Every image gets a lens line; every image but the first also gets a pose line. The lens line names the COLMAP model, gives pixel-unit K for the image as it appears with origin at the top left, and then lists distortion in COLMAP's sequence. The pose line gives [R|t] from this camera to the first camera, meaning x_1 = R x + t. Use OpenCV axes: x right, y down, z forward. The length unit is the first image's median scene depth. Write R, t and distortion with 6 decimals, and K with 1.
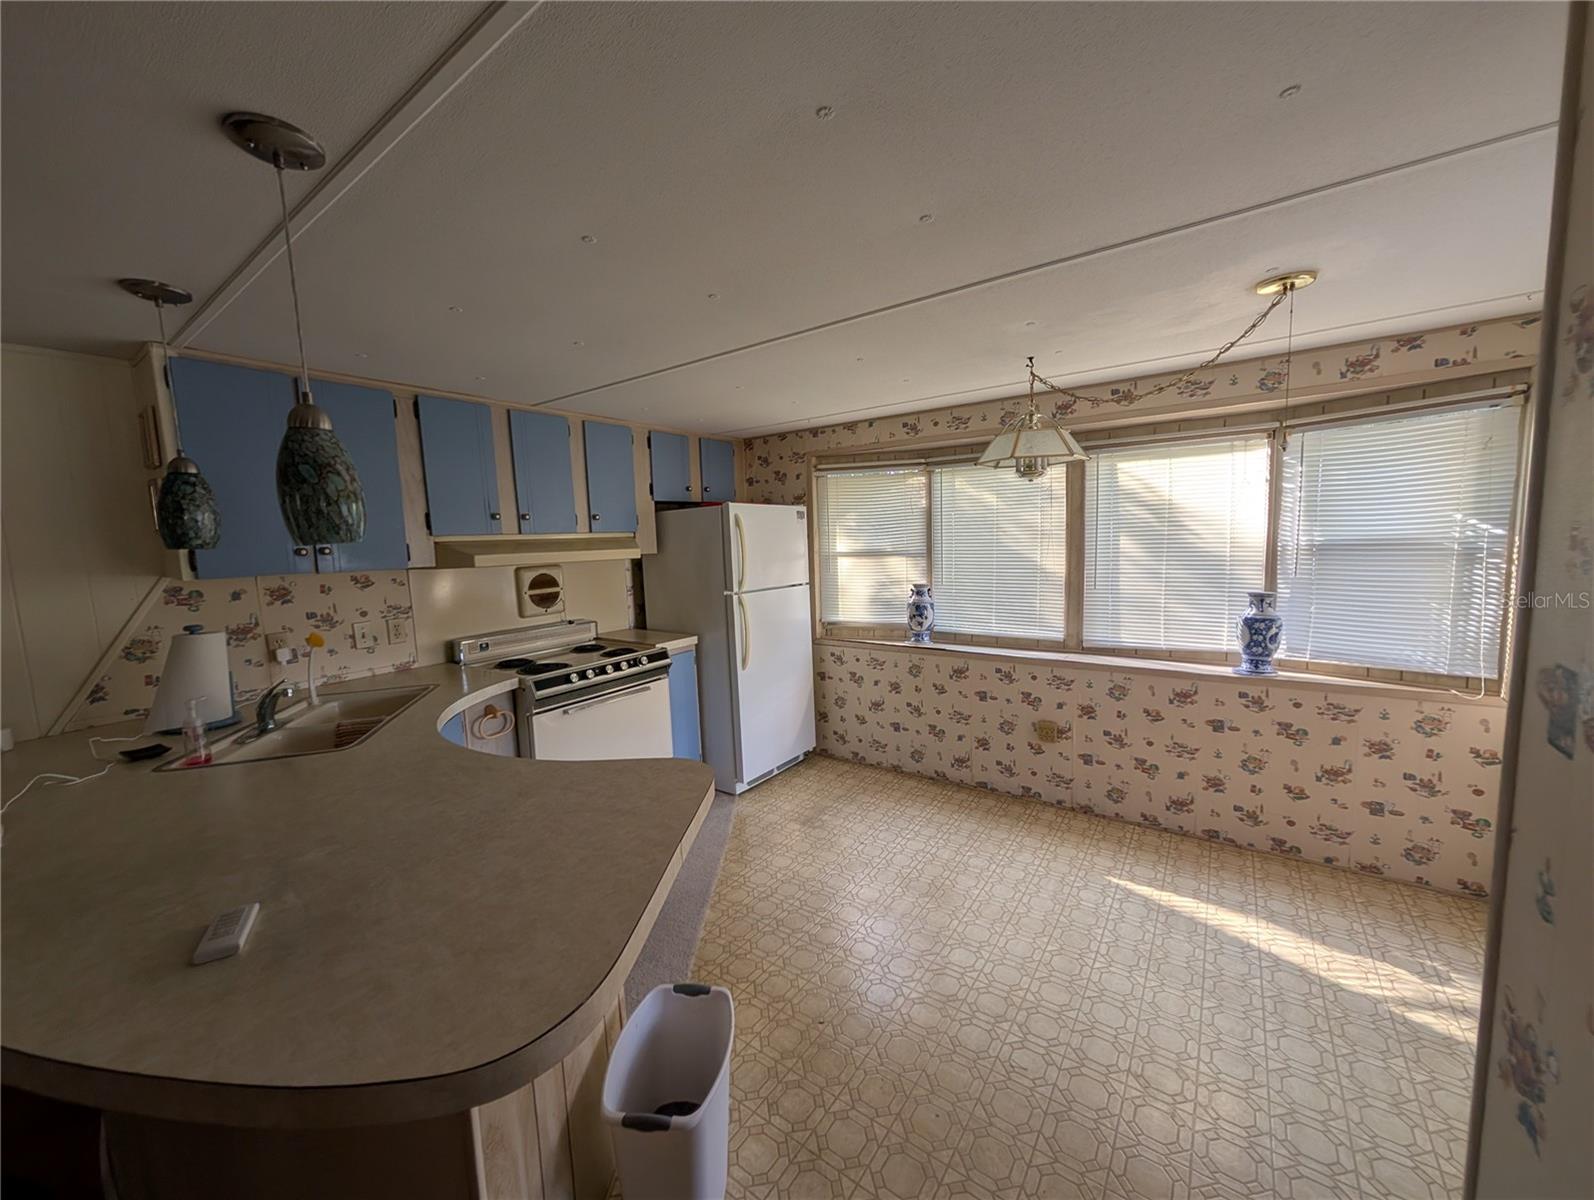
lens RADIAL K [[602.2, 0, 794.8], [0, 602.2, 595.8], [0, 0, 1]] dist [0.001052, 0.000364]
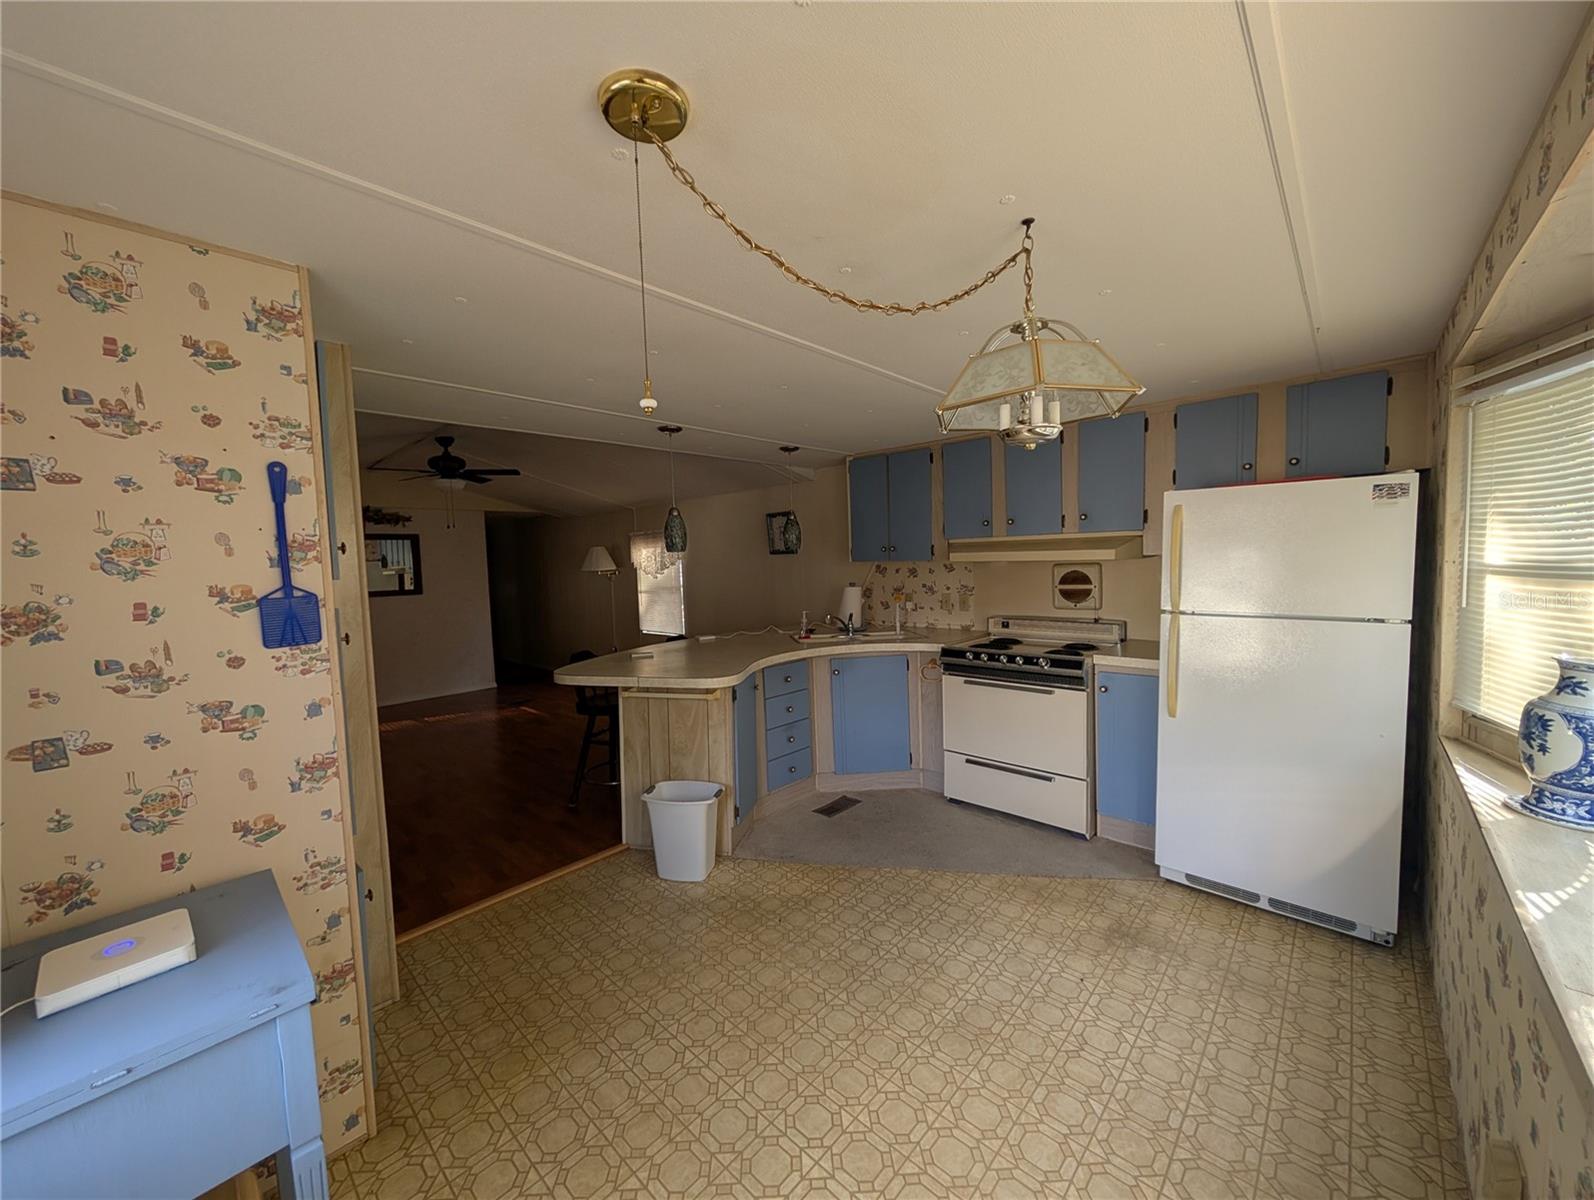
lens RADIAL K [[602.2, 0, 793.7], [0, 602.2, 597.5], [0, 0, 1]] dist [0.001052, 0.000364]
pose [[-0.122786, 0.103694, -0.987001, 0.968535], [-0.063808, 0.991644, 0.112120, -0.106052], [0.990380, 0.076746, -0.115144, 0.865508]]
